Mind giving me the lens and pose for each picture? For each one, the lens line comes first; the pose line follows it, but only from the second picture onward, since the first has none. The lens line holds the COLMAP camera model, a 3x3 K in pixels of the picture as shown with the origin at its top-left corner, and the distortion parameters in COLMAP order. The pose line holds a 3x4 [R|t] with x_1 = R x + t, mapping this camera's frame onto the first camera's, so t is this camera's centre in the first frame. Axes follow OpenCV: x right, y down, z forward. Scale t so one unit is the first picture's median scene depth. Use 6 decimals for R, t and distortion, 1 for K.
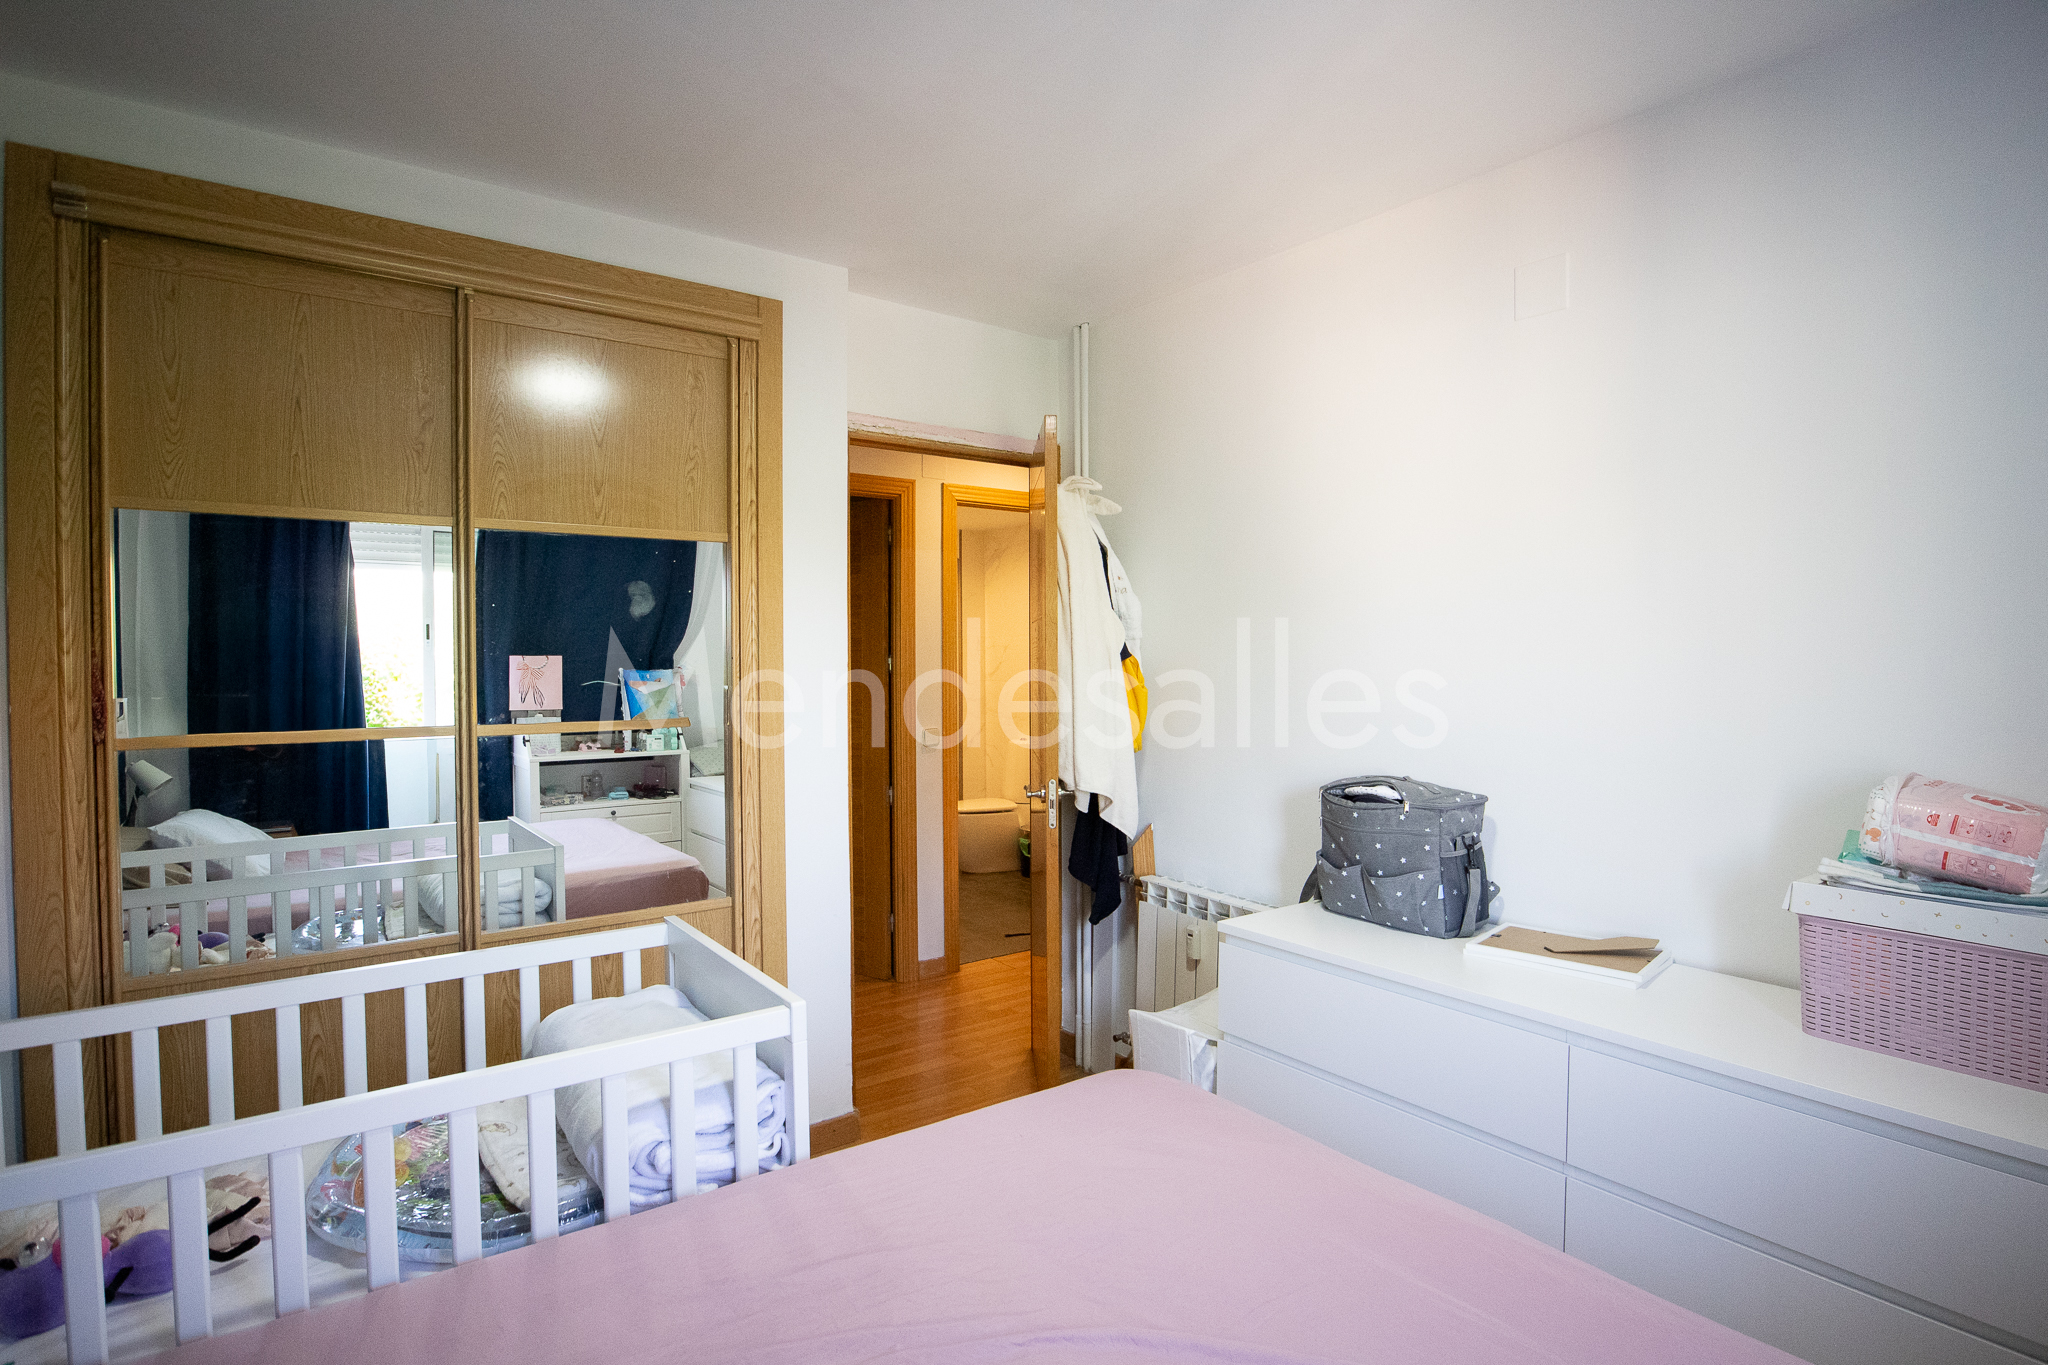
lens RADIAL K [[1078.7, 0, 1025.8], [0, 1078.7, 656.7], [0, 0, 1]] dist [-0.024543, 0.001559]
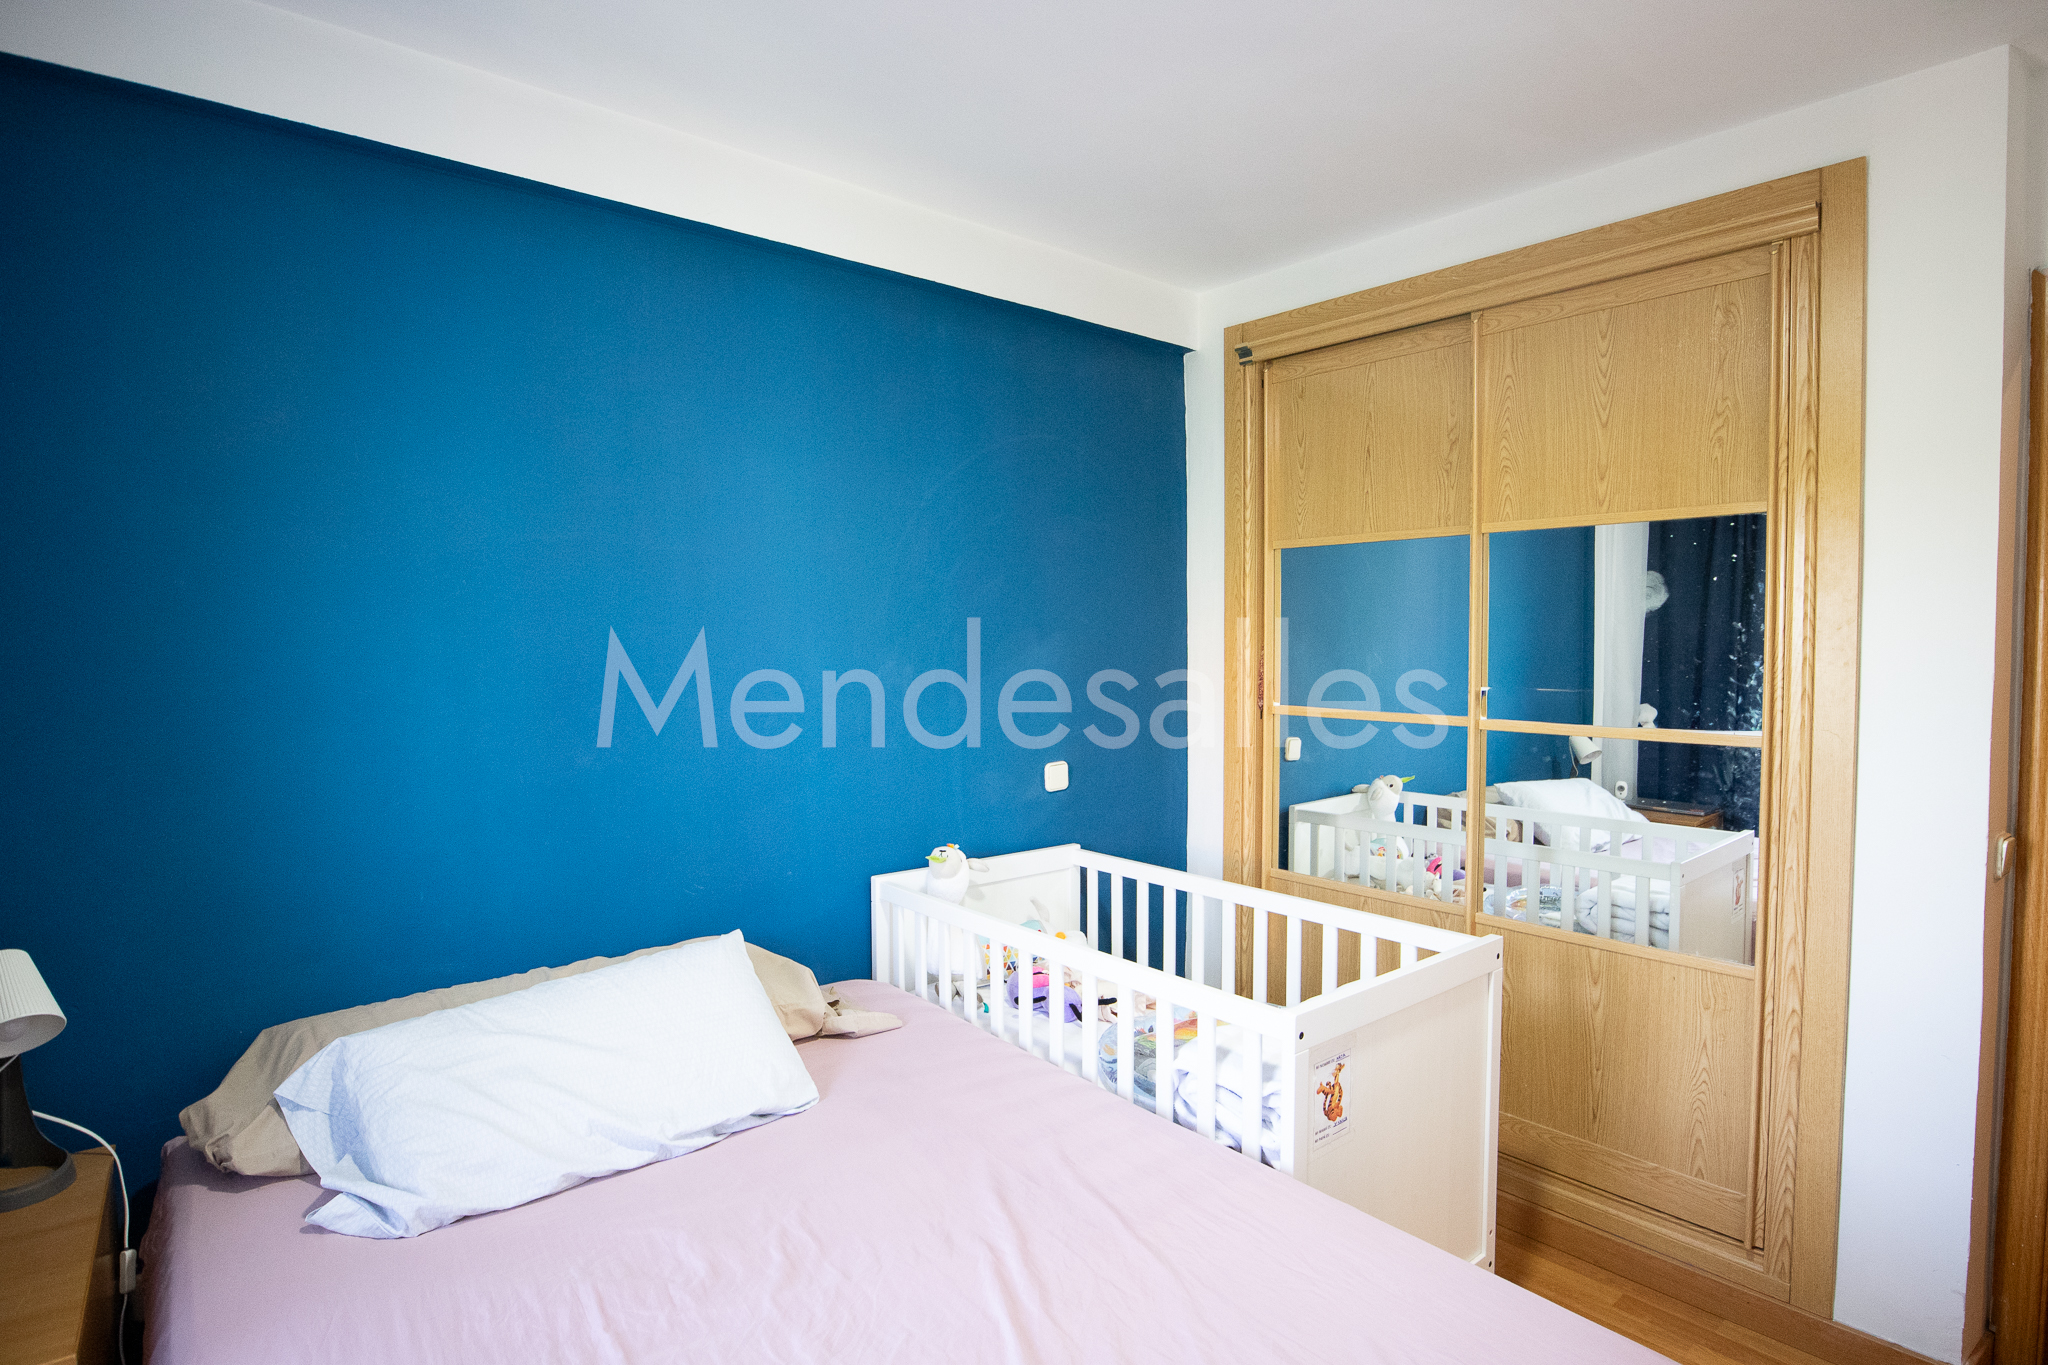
lens RADIAL K [[1064.8, 0, 1024.0], [0, 1064.8, 671.8], [0, 0, 1]] dist [-0.024988, 0.000918]
pose [[0.047054, 0.033908, -0.998317, 0.519180], [-0.008353, 0.999402, 0.033551, -0.014717], [0.998857, 0.006760, 0.047309, 0.497249]]
